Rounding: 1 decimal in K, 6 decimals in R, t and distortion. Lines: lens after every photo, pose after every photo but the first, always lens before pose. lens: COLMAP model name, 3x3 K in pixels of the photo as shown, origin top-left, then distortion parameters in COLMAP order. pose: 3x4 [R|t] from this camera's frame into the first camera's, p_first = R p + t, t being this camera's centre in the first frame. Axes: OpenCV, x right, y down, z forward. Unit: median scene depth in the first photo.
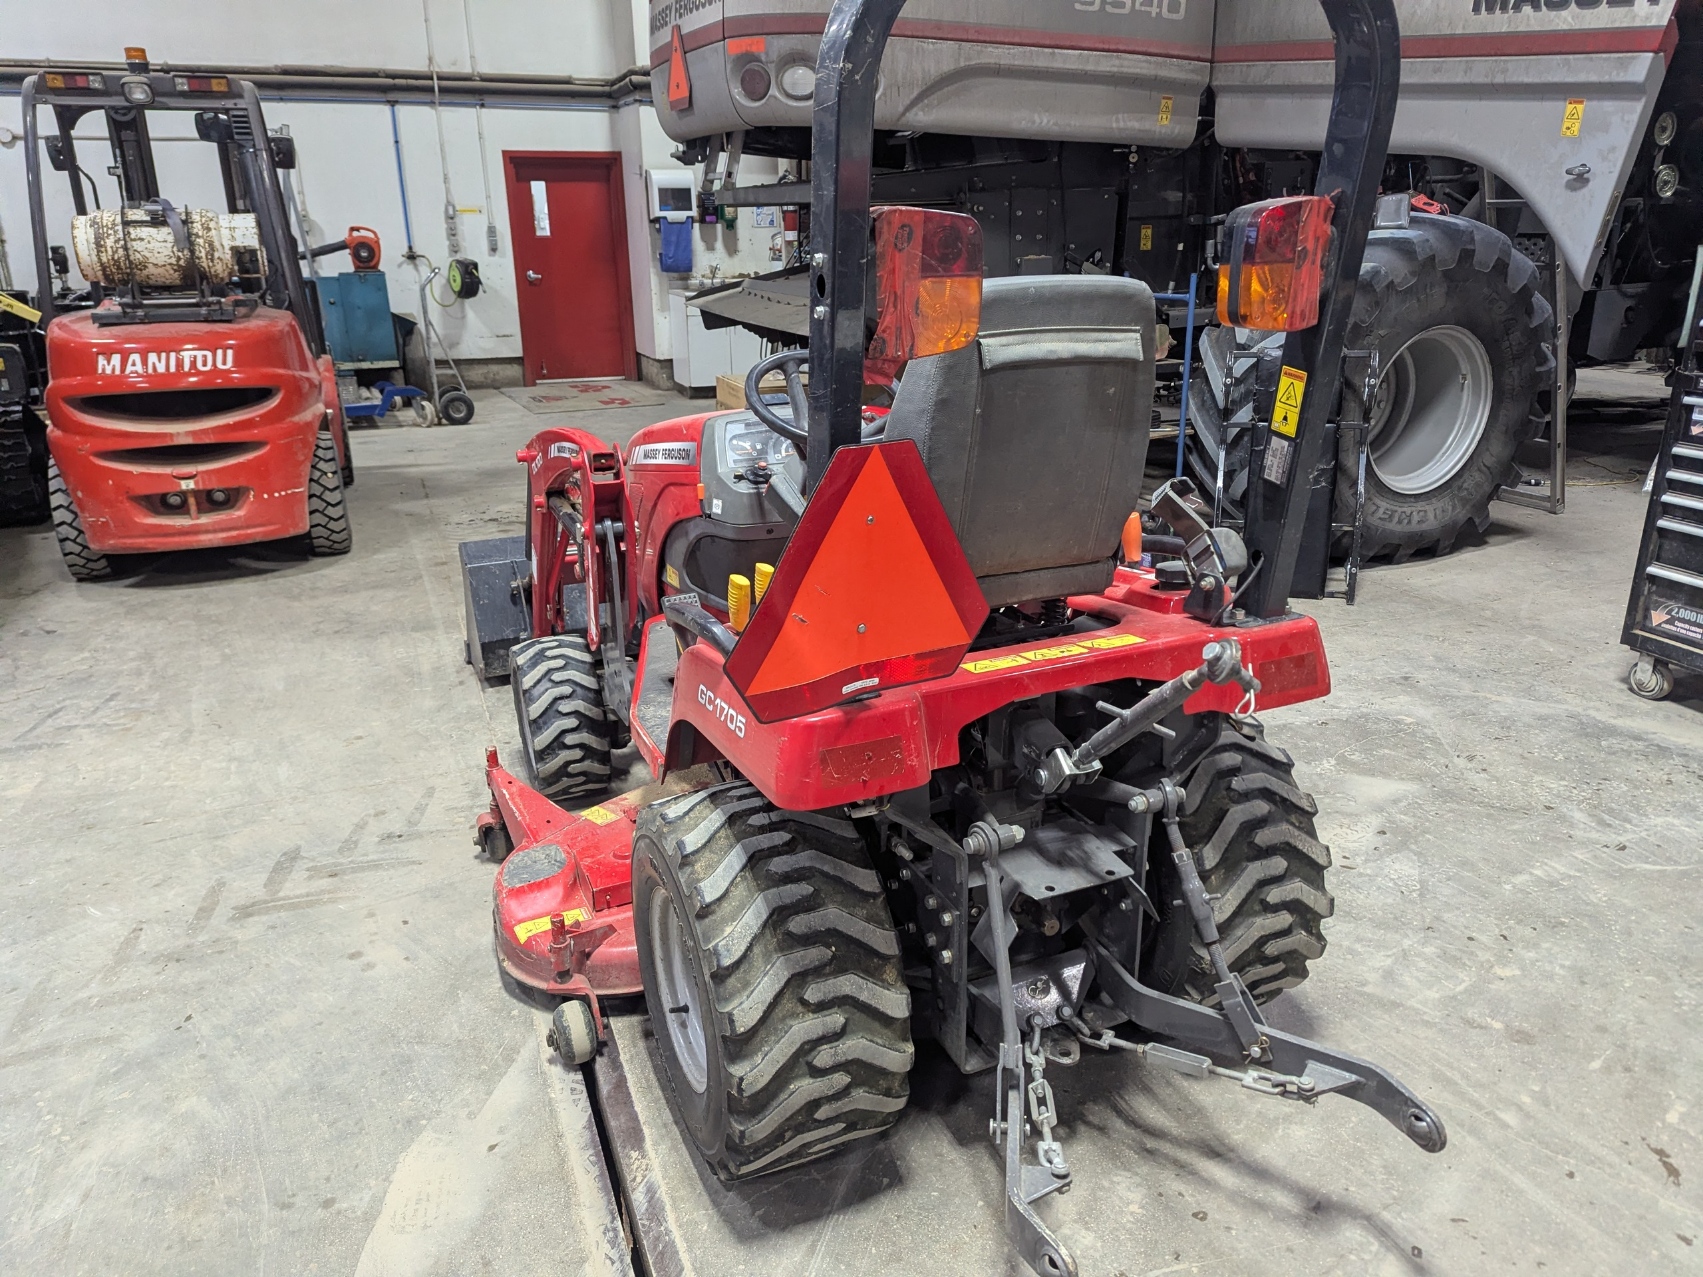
lens RADIAL K [[1175.8, 0, 857.5], [0, 1175.8, 632.1], [0, 0, 1]] dist [0.057389, -0.050206]
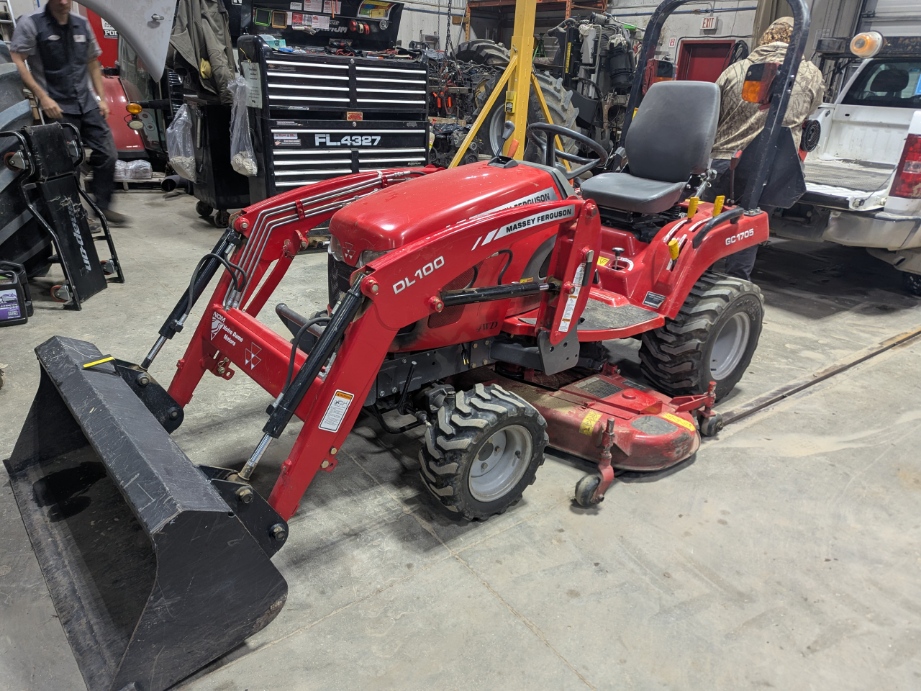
lens RADIAL K [[665.4, 0, 460.5], [0, 665.4, 345.5], [0, 0, 1]] dist [0.038138, -0.005011]
pose [[-0.278872, -0.362928, 0.889108, -0.834463], [0.265094, 0.860771, 0.434509, -0.337921], [-0.923014, 0.356870, -0.143835, 1.096709]]
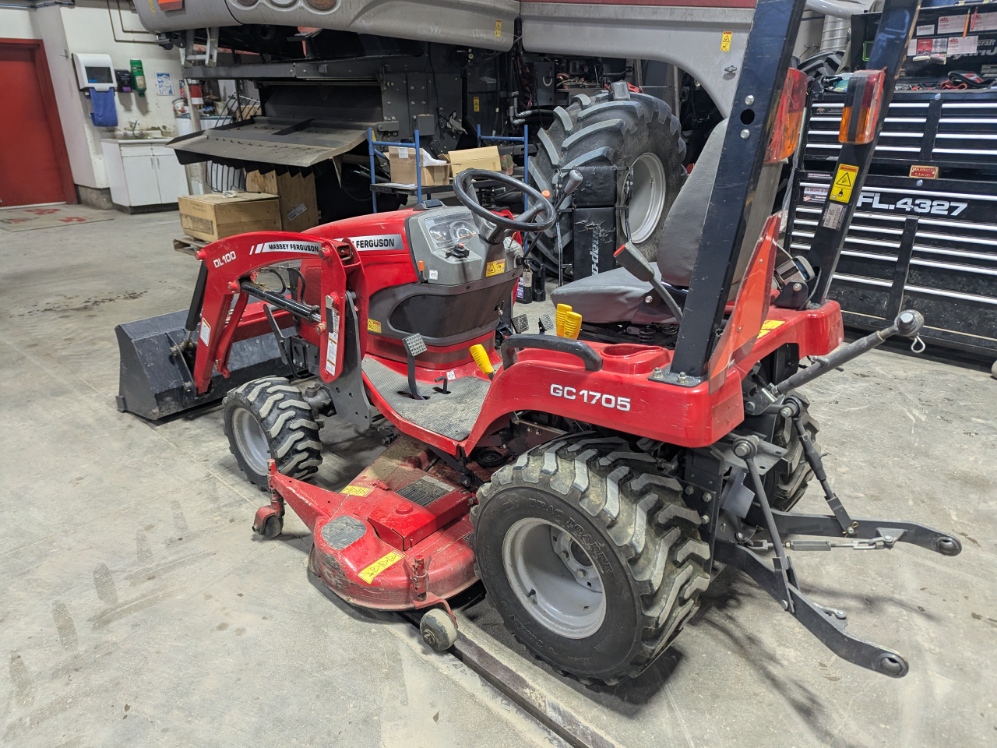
lens RADIAL K [[690.2, 0, 499.1], [0, 690.2, 370.0], [0, 0, 1]] dist [0.058526, -0.049071]
pose [[0.910195, -0.142929, 0.388737, -0.322060], [0.127825, 0.989691, 0.064592, -0.024818], [-0.393962, -0.009101, 0.919082, 0.111616]]
